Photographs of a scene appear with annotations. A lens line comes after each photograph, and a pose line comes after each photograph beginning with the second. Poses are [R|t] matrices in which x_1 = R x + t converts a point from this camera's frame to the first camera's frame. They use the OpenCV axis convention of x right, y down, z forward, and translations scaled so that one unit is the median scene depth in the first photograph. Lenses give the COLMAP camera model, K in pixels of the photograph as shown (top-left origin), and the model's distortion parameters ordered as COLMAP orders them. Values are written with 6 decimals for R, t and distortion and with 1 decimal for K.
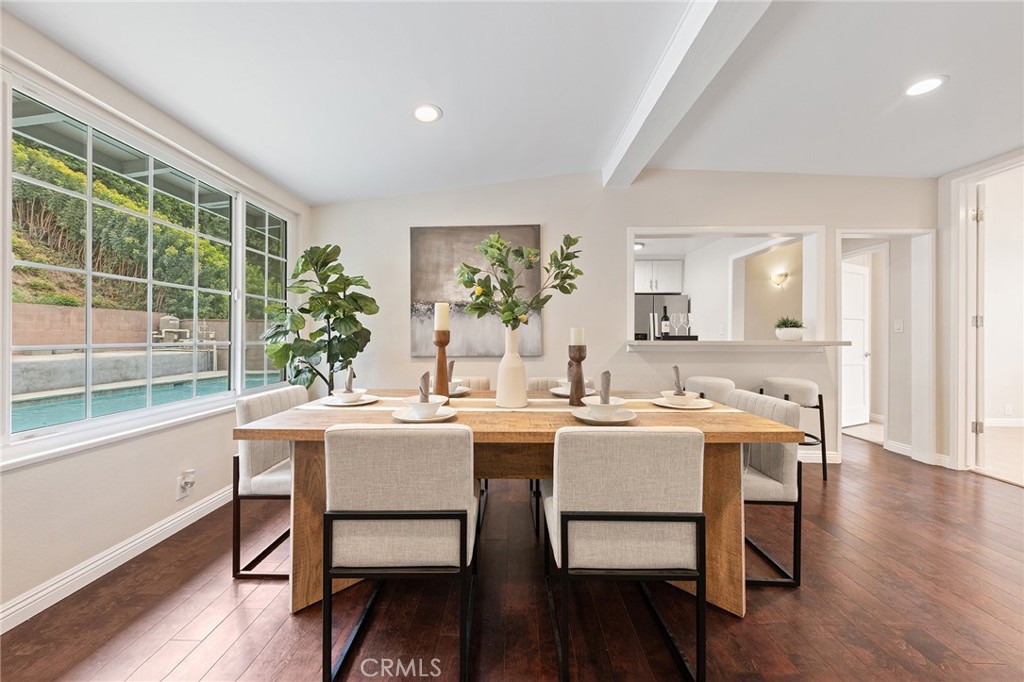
lens RADIAL K [[332.1, 0, 508.6], [0, 332.1, 340.3], [0, 0, 1]] dist [0.002770, -0.000411]
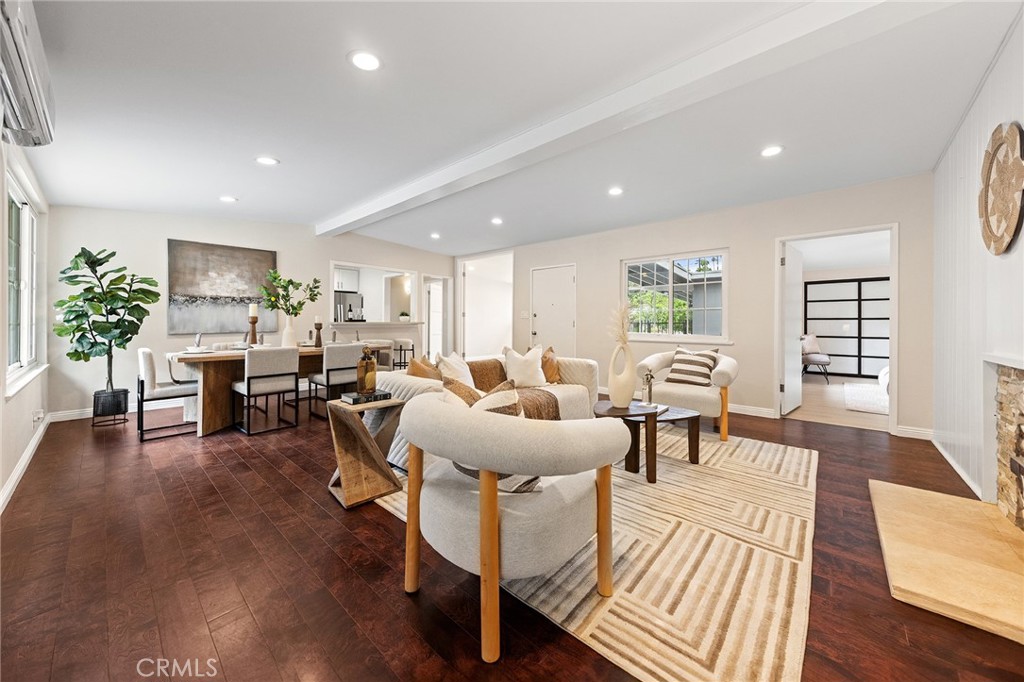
lens RADIAL K [[358.5, 0, 489.6], [0, 358.5, 319.4], [0, 0, 1]] dist [0.023107, 0.000035]
pose [[0.669238, 0.003870, 0.743038, -0.550629], [0.005859, 0.999928, -0.010486, 0.012891], [-0.743025, 0.011371, 0.669167, -1.021344]]
